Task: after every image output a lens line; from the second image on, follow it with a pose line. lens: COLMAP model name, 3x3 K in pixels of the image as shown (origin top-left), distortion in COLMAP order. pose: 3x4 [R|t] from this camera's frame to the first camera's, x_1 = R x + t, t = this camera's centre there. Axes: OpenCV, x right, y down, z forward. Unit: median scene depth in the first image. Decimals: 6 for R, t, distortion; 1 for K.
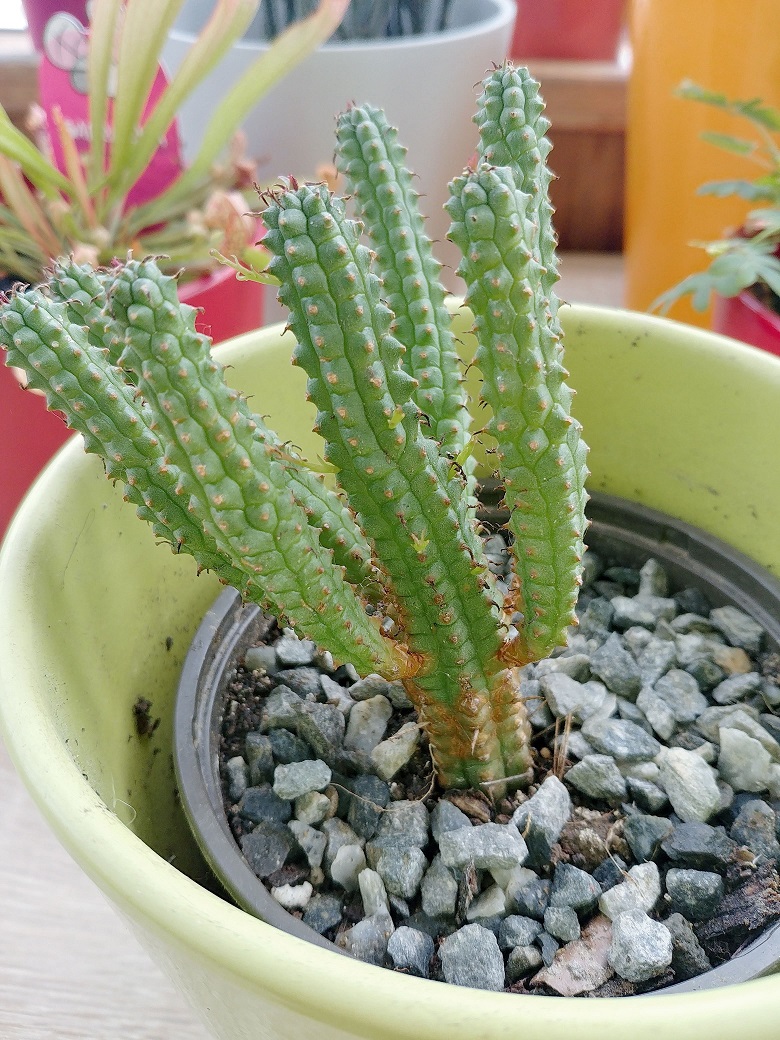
lens RADIAL K [[920.6, 0, 390.0], [0, 920.6, 520.0], [0, 0, 1]] dist [0.159218, -0.578428]
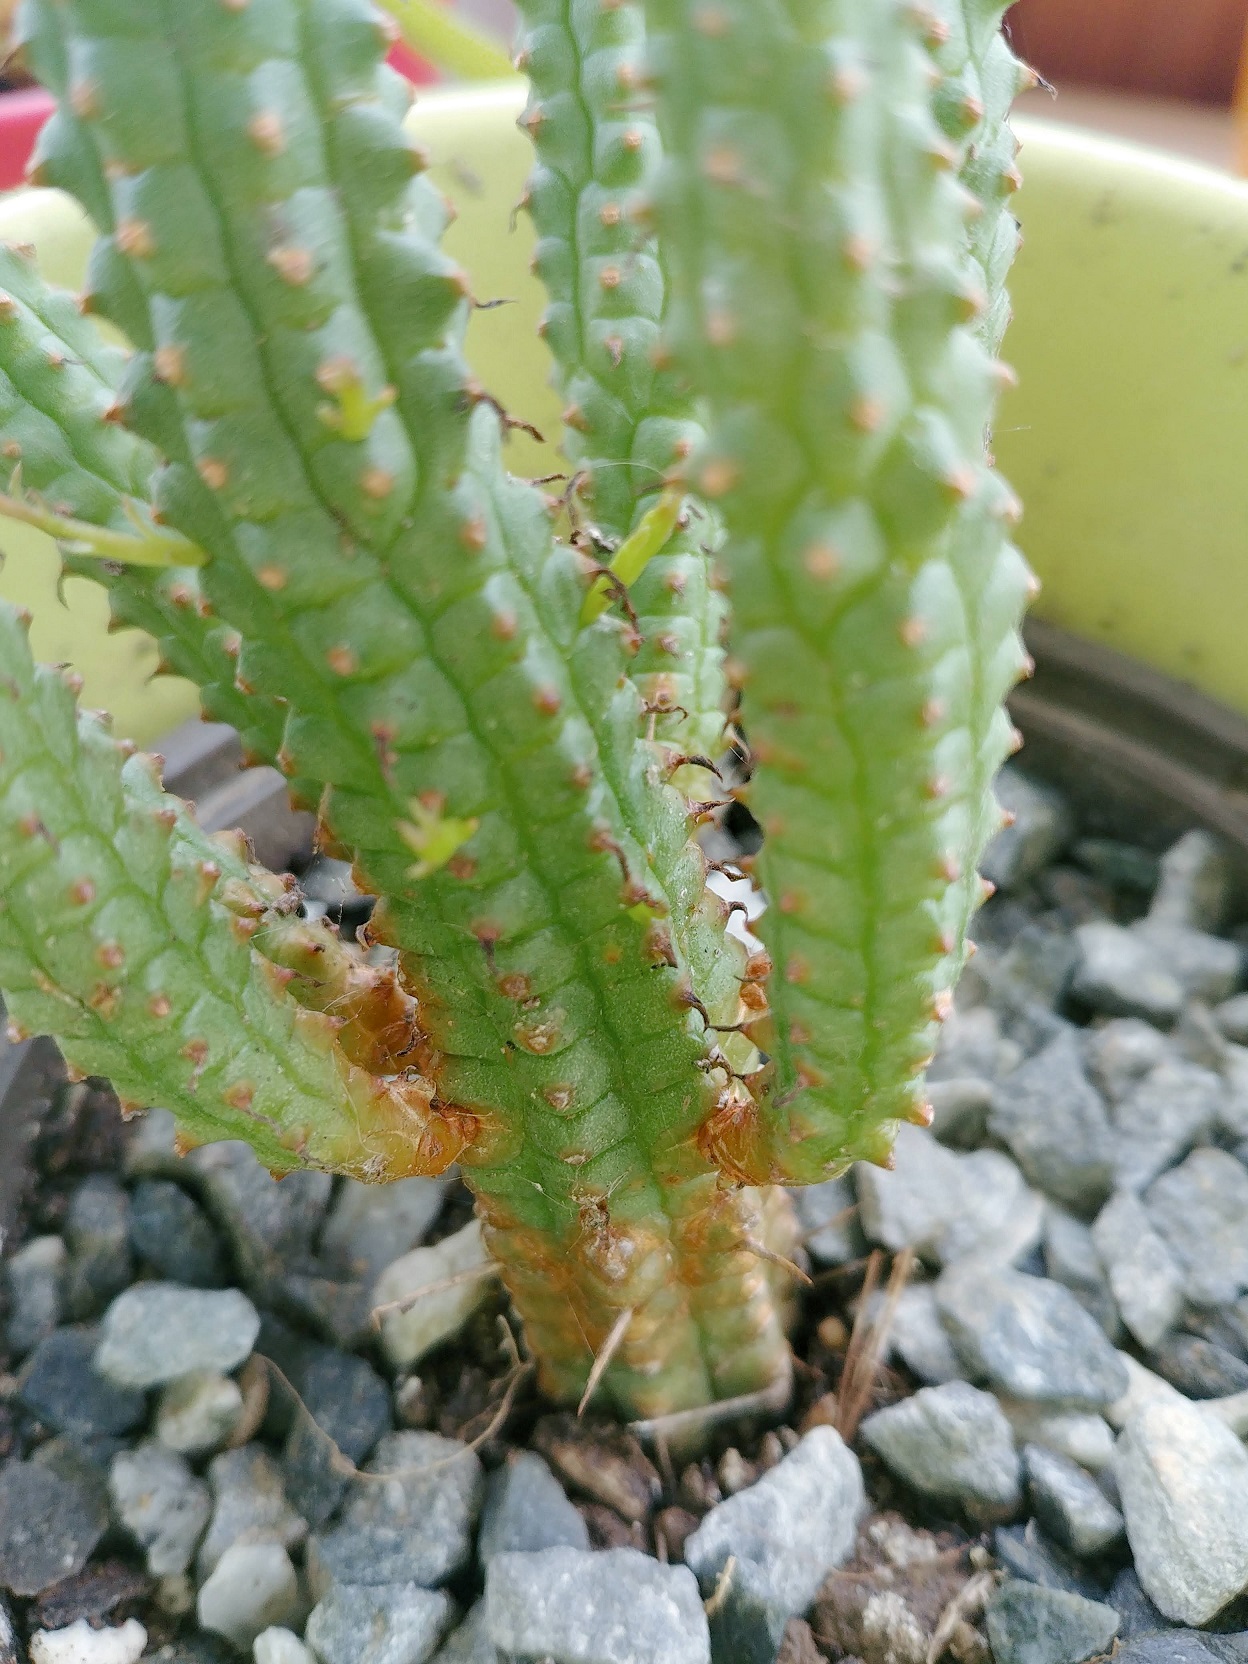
lens RADIAL K [[1587.1, 0, 624.0], [0, 1587.1, 832.0], [0, 0, 1]] dist [0.008064, -0.177862]
pose [[0.990480, 0.121439, -0.064827, 0.106551], [-0.109046, 0.979578, 0.168925, -0.058152], [0.084017, -0.160247, 0.983495, 0.408373]]
